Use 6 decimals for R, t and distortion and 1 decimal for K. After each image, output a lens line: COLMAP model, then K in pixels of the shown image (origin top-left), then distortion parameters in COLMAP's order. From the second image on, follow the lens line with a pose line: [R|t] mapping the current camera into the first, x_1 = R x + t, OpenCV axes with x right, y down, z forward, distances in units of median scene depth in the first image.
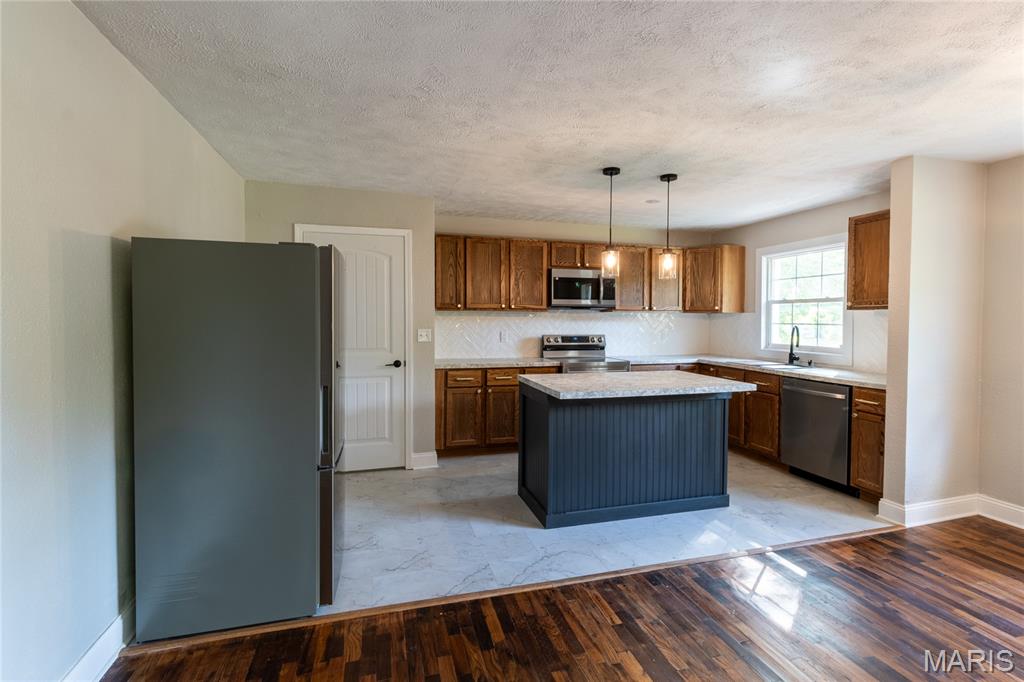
lens RADIAL K [[475.3, 0, 522.7], [0, 475.3, 332.0], [0, 0, 1]] dist [0.002869, 0.000416]
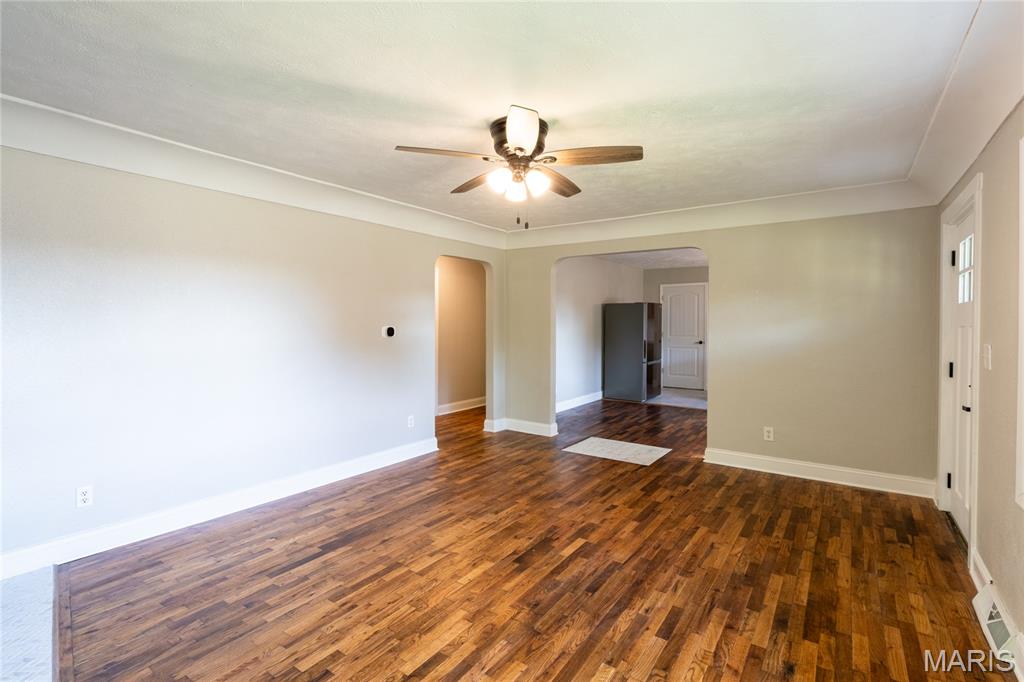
lens RADIAL K [[475.3, 0, 519.6], [0, 475.3, 336.7], [0, 0, 1]] dist [0.002869, 0.000416]
pose [[0.619324, 0.019376, -0.784896, 0.946806], [-0.017316, 0.999789, 0.011018, 0.029217], [0.784945, 0.006768, 0.619529, -1.033506]]
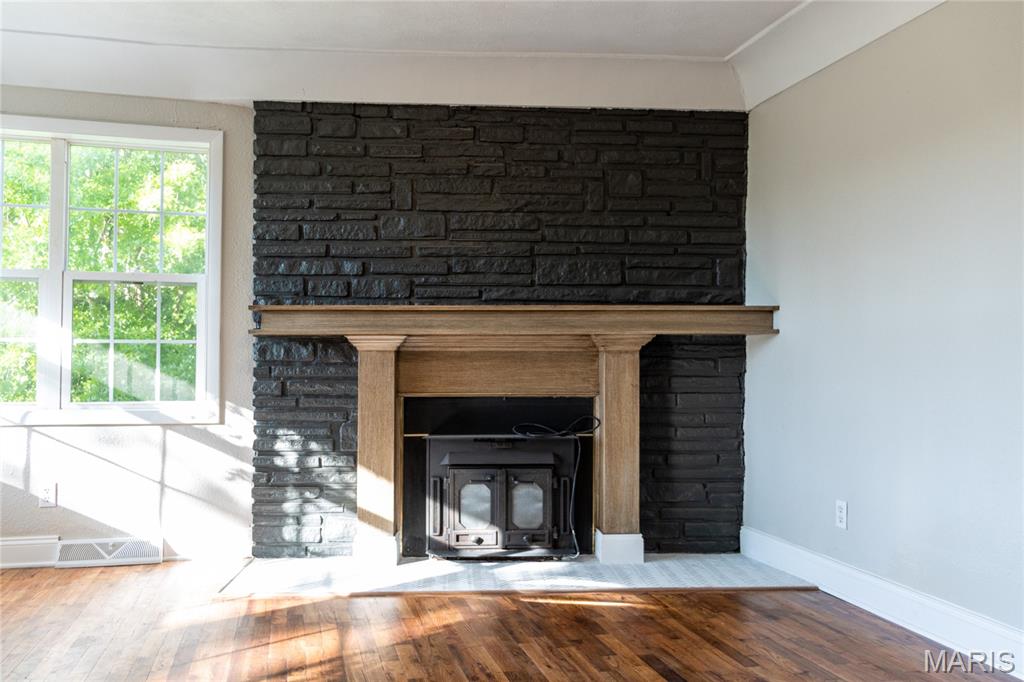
lens RADIAL K [[858.1, 0, 509.0], [0, 858.1, 344.5], [0, 0, 1]] dist [0.006529, 0.010938]
pose [[-0.998732, -0.012030, 0.048882, 0.373574], [-0.011983, 0.999927, 0.001241, 0.098564], [-0.048893, 0.000654, -0.998804, -0.243217]]
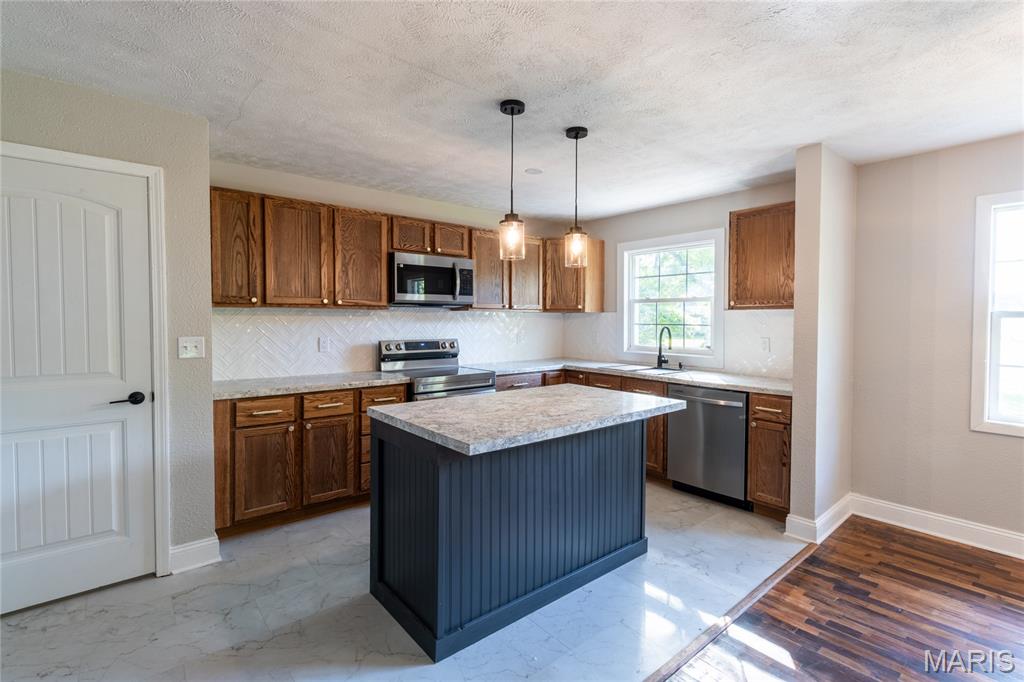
lens RADIAL K [[475.3, 0, 521.7], [0, 475.3, 331.5], [0, 0, 1]] dist [0.002869, 0.000416]
pose [[0.917274, -0.011771, 0.398083, -0.063780], [0.011880, 0.999927, 0.002194, -0.009459], [-0.398080, 0.002717, 0.917347, 0.281465]]
